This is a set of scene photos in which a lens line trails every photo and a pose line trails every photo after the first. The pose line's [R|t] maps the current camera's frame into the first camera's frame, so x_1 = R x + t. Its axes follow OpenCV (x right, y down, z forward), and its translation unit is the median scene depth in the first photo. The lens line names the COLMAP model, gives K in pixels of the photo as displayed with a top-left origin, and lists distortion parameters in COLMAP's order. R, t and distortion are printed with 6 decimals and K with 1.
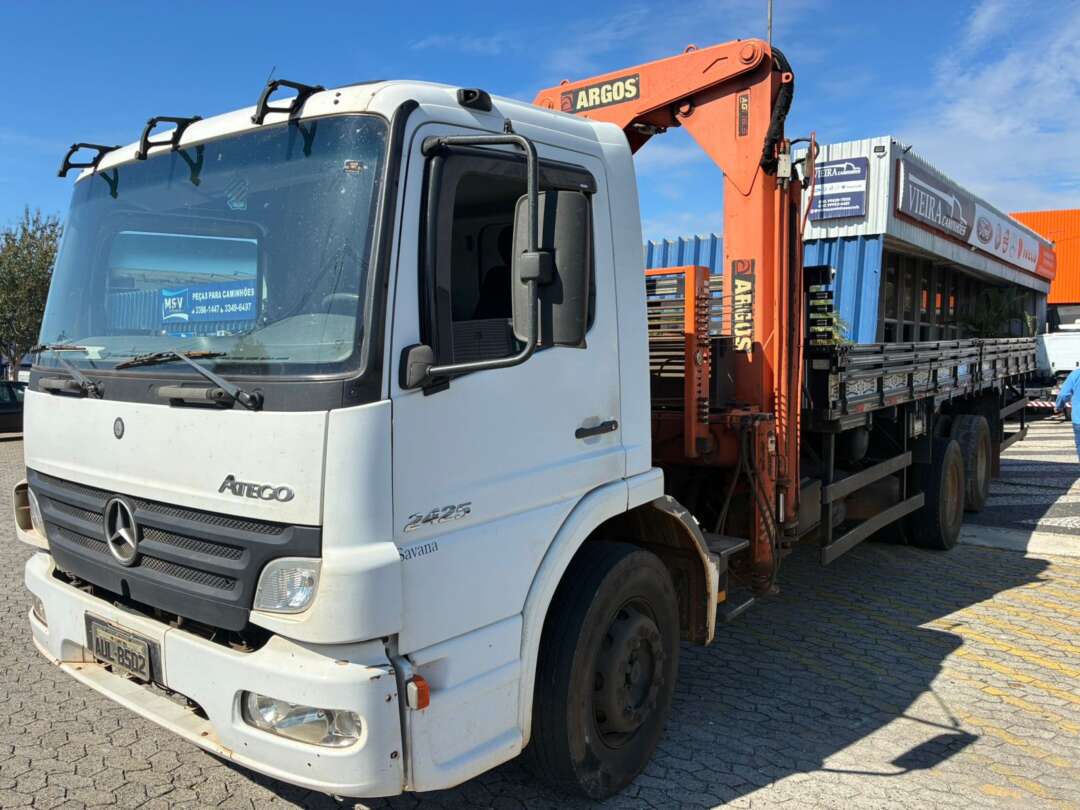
lens RADIAL K [[823.6, 0, 540.0], [0, 823.6, 405.0], [0, 0, 1]] dist [0.063562, -0.081988]
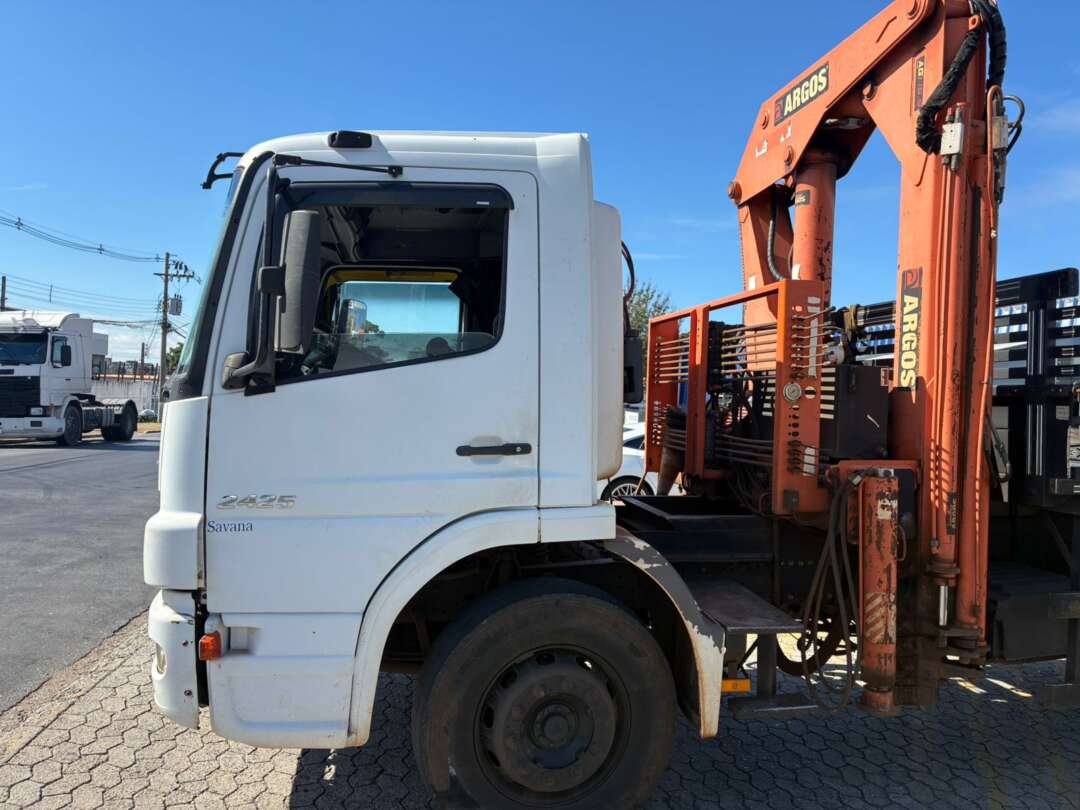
lens RADIAL K [[823.6, 0, 540.0], [0, 823.6, 405.0], [0, 0, 1]] dist [0.063562, -0.081988]
pose [[0.738776, 0.036765, -0.672947, 0.552775], [-0.082540, 0.995930, -0.036203, 0.005593], [0.668878, 0.082291, 0.738804, 0.233507]]
